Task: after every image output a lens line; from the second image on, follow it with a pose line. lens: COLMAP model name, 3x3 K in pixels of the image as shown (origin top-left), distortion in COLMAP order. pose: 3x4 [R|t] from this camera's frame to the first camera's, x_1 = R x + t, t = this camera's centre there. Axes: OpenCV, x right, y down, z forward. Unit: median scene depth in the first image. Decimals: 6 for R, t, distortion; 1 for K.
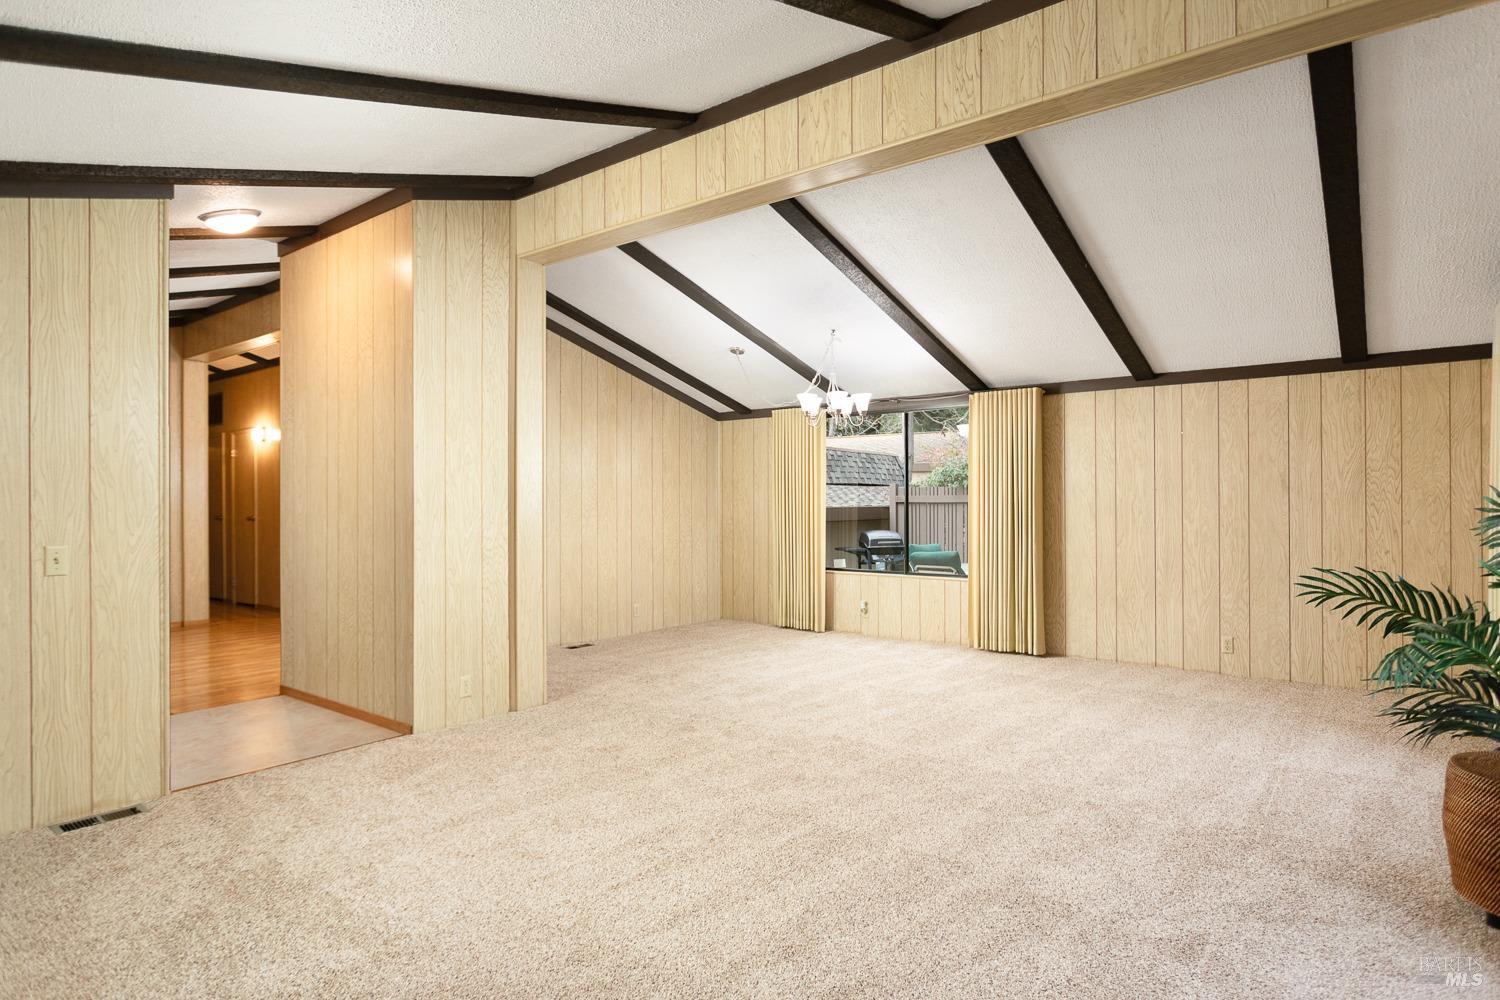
lens RADIAL K [[830.4, 0, 752.1], [0, 830.4, 493.3], [0, 0, 1]] dist [-0.005216, 0.003723]
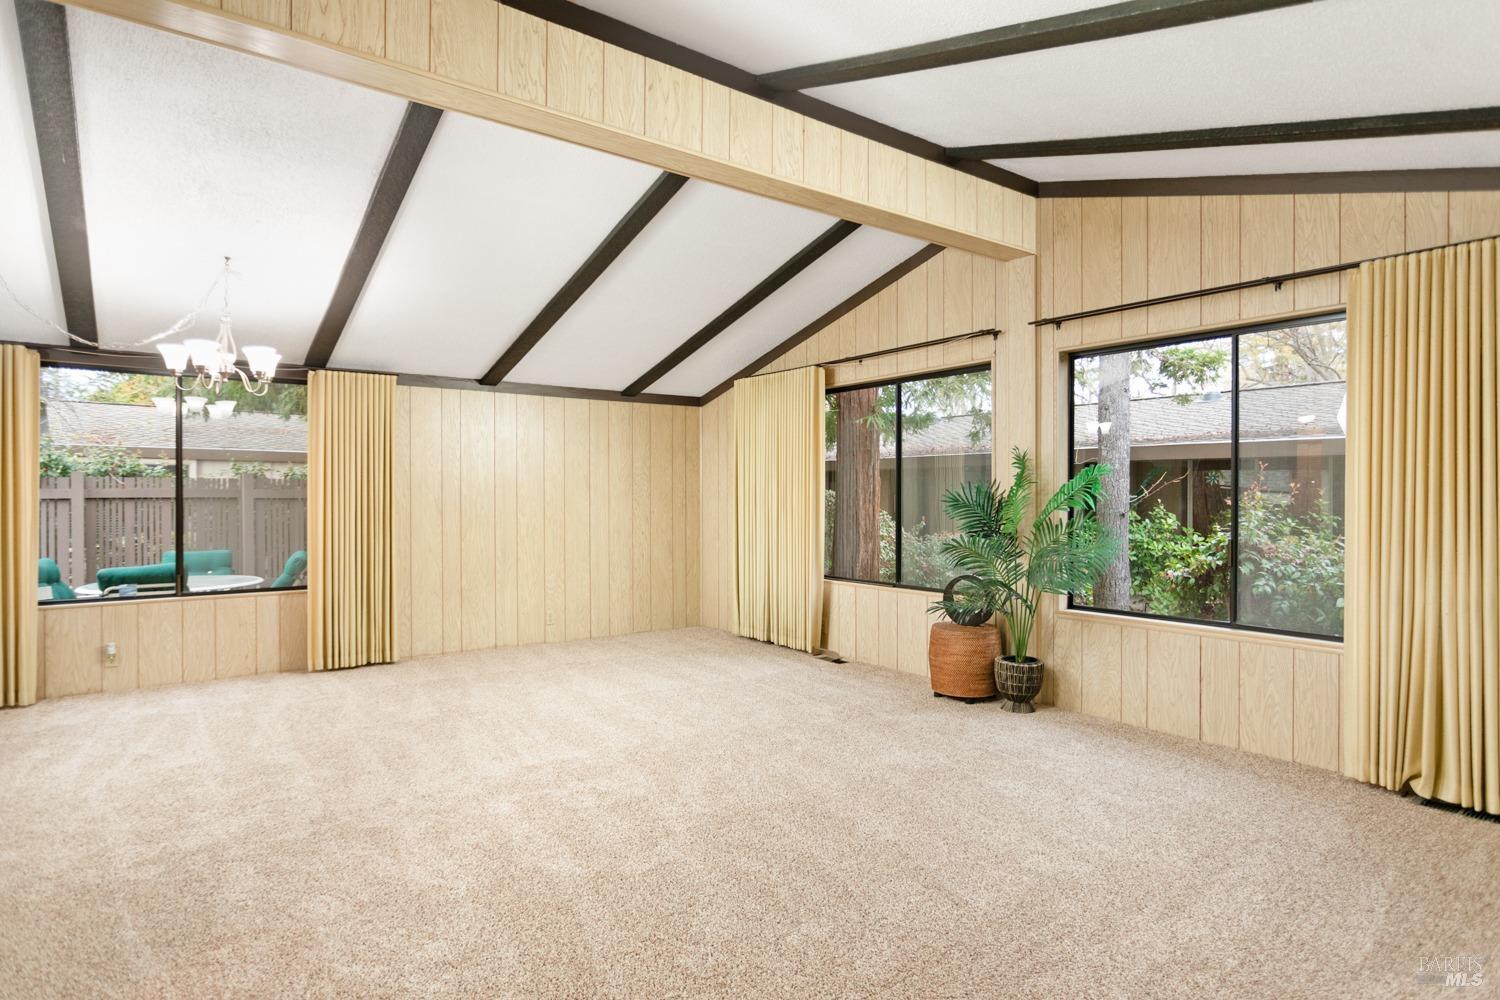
lens RADIAL K [[830.4, 0, 757.7], [0, 830.4, 504.1], [0, 0, 1]] dist [-0.005216, 0.003723]
pose [[0.257464, -0.008512, 0.966250, -0.475459], [-0.010736, 0.999874, 0.011669, 0.001897], [-0.966228, -0.013378, 0.257340, 0.380122]]
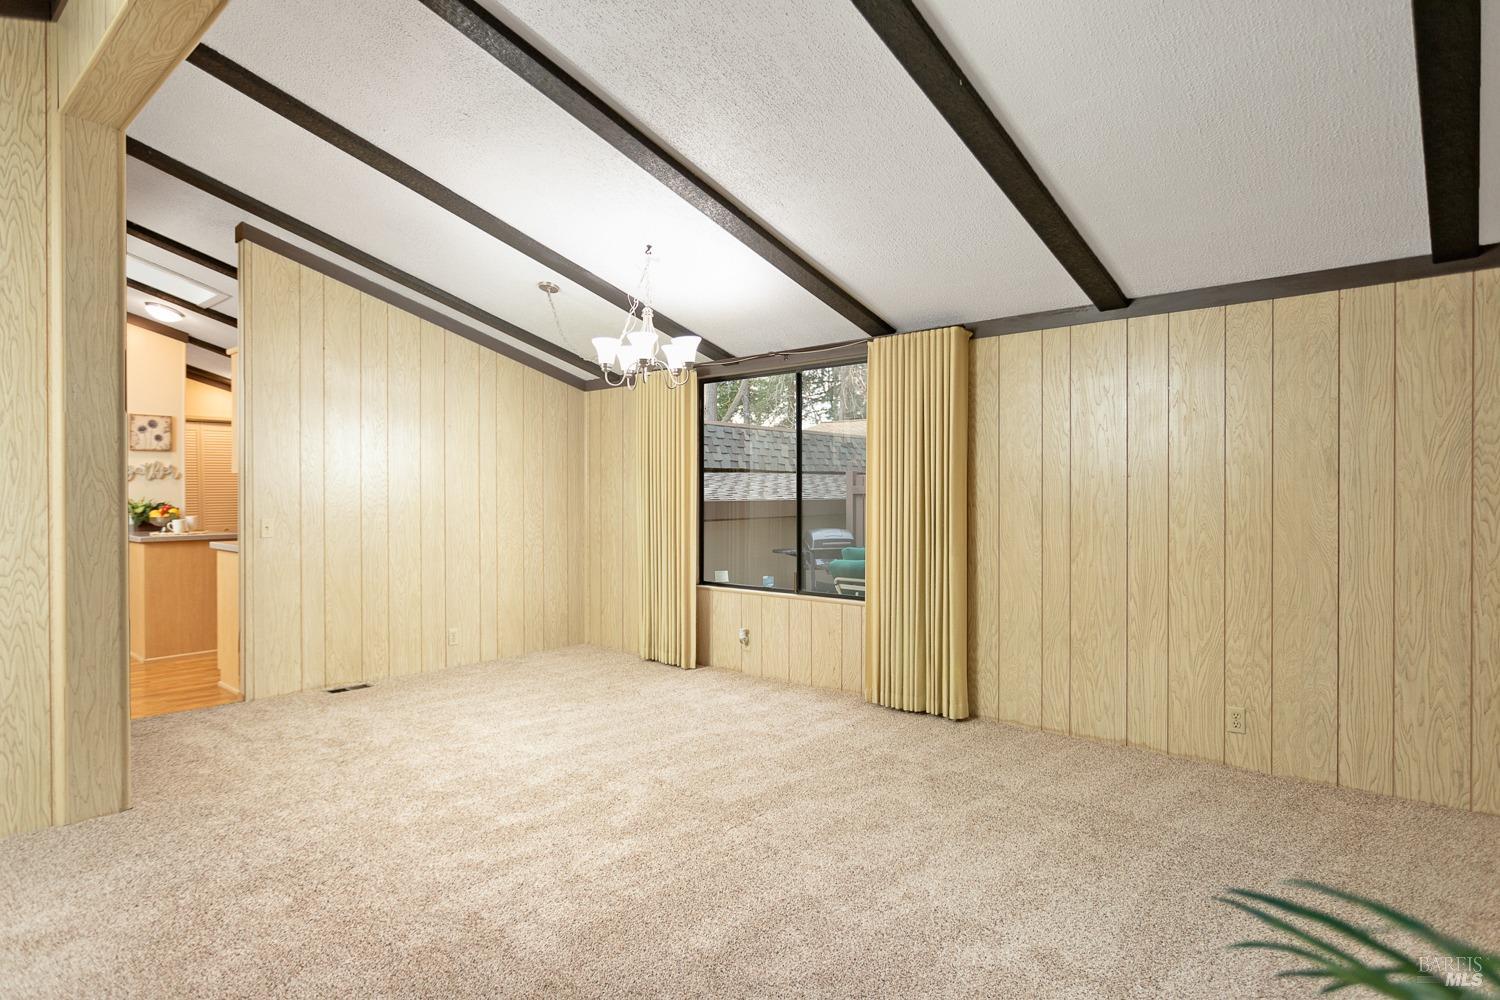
lens RADIAL K [[830.4, 0, 739.5], [0, 830.4, 497.7], [0, 0, 1]] dist [-0.005216, 0.003723]
pose [[0.997359, -0.001735, -0.072611, 0.225194], [0.002984, 0.999849, 0.017096, 0.000355], [0.072571, -0.017267, 0.997214, 0.320344]]
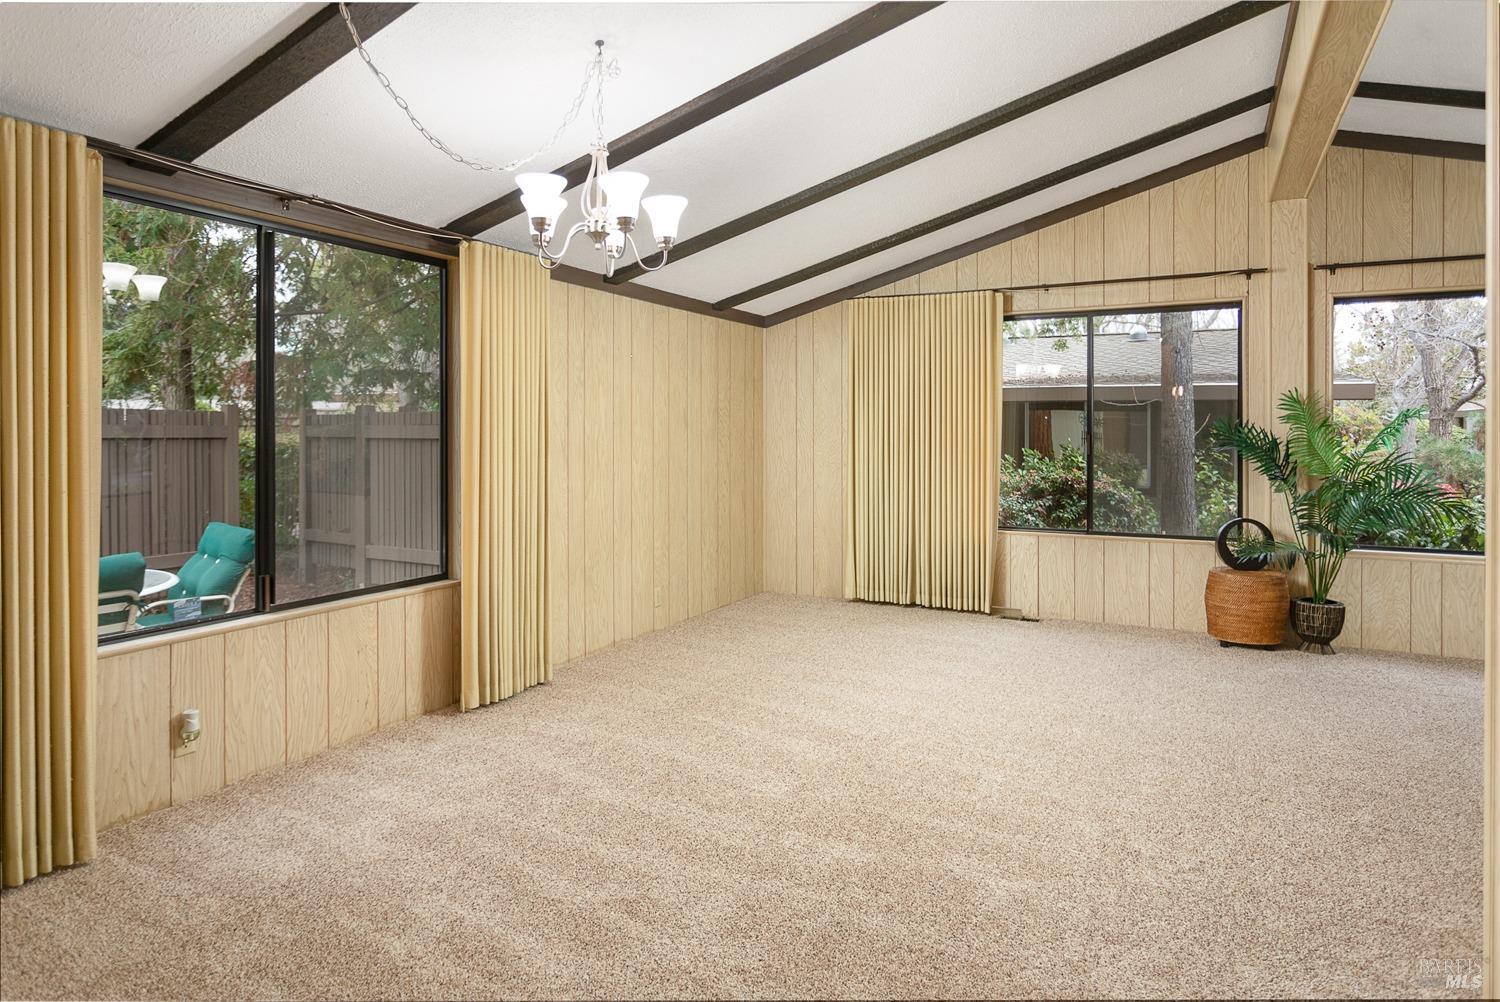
lens RADIAL K [[882.9, 0, 763.3], [0, 882.9, 436.6], [0, 0, 1]] dist [-0.008813, 0.005067]
pose [[-0.198299, -0.003964, 0.980134, -0.367364], [-0.012829, 0.999917, 0.001448, 0.004960], [-0.980058, -0.012287, -0.198333, 1.015345]]
